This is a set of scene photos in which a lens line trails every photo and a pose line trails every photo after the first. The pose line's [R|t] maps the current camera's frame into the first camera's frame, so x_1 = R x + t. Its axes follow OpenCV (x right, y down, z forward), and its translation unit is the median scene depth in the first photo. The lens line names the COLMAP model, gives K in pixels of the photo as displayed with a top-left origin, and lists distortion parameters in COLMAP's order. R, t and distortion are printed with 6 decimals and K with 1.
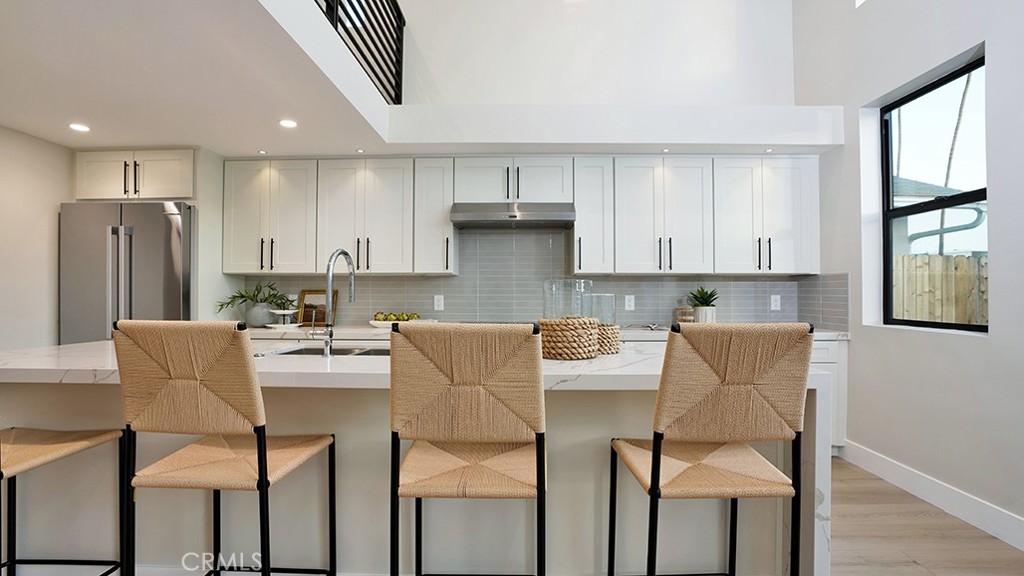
lens RADIAL K [[479.4, 0, 519.8], [0, 479.4, 291.6], [0, 0, 1]] dist [-0.079915, 0.029852]
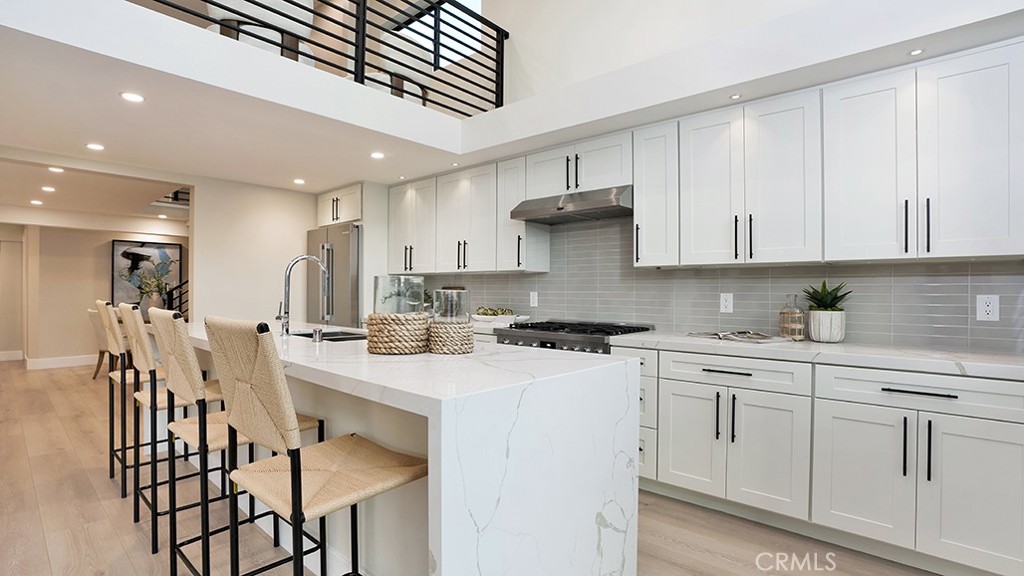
lens RADIAL K [[479.4, 0, 519.8], [0, 479.4, 291.6], [0, 0, 1]] dist [-0.079915, 0.029852]
pose [[0.766576, 0.004059, -0.642141, 0.505738], [-0.001928, 0.999990, 0.004020, 0.002825], [0.642151, -0.001844, 0.766576, 0.216143]]
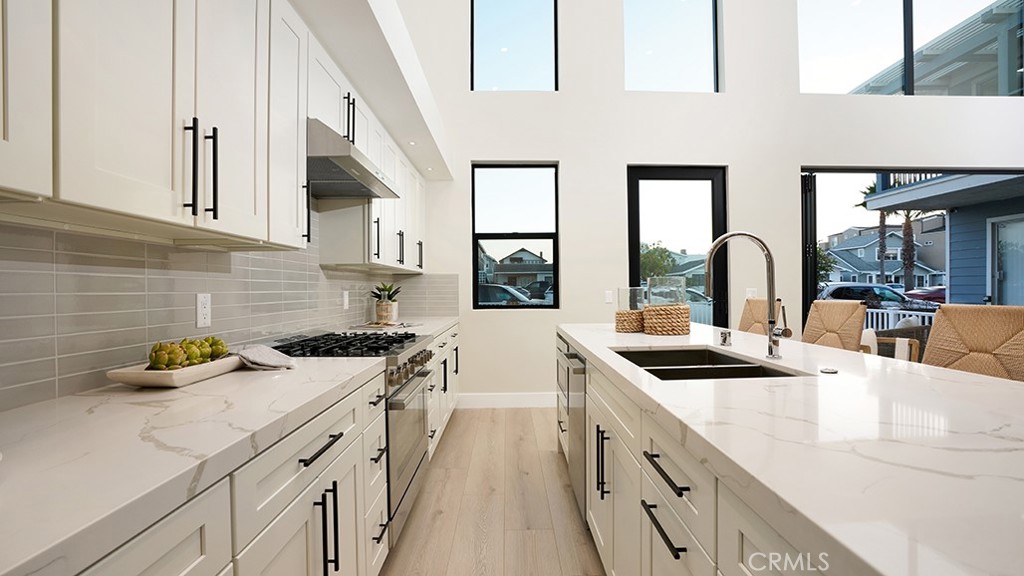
lens RADIAL K [[479.4, 0, 519.8], [0, 479.4, 291.6], [0, 0, 1]] dist [-0.079915, 0.029852]
pose [[-0.036779, -0.005481, 0.999308, -0.664359], [0.003543, 0.999978, 0.005615, 0.005072], [-0.999317, 0.003747, -0.036759, 0.789841]]
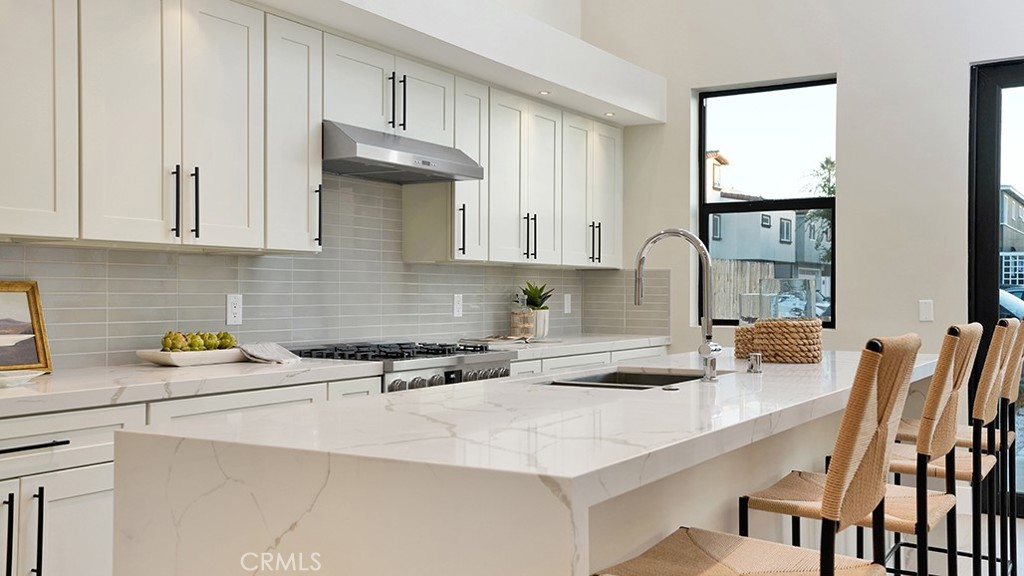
lens RADIAL K [[987.2, 0, 512.0], [0, 987.2, 288.0], [0, 0, 1]] dist [0.062022, 0.001786]
pose [[0.518134, 0.005150, 0.855284, -0.970438], [-0.007182, 0.999973, -0.001670, 0.001027], [-0.855269, -0.005277, 0.518157, 0.253615]]
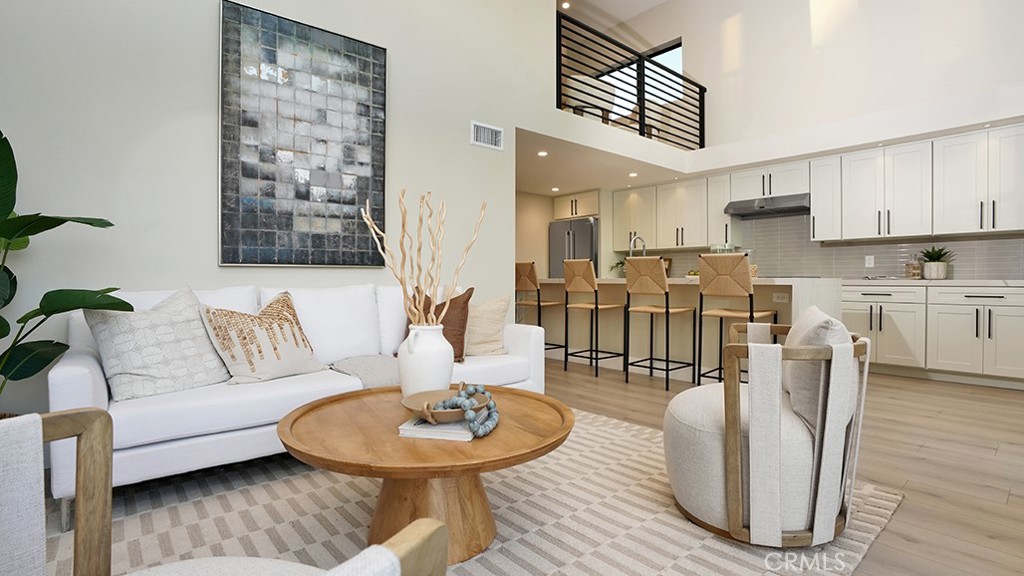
lens RADIAL K [[479.4, 0, 519.8], [0, 479.4, 291.6], [0, 0, 1]] dist [-0.079915, 0.029852]
pose [[0.663895, 0.017225, -0.747627, 0.591564], [0.009130, 0.999473, 0.031135, 0.063373], [0.747770, -0.027497, 0.663389, -0.610669]]
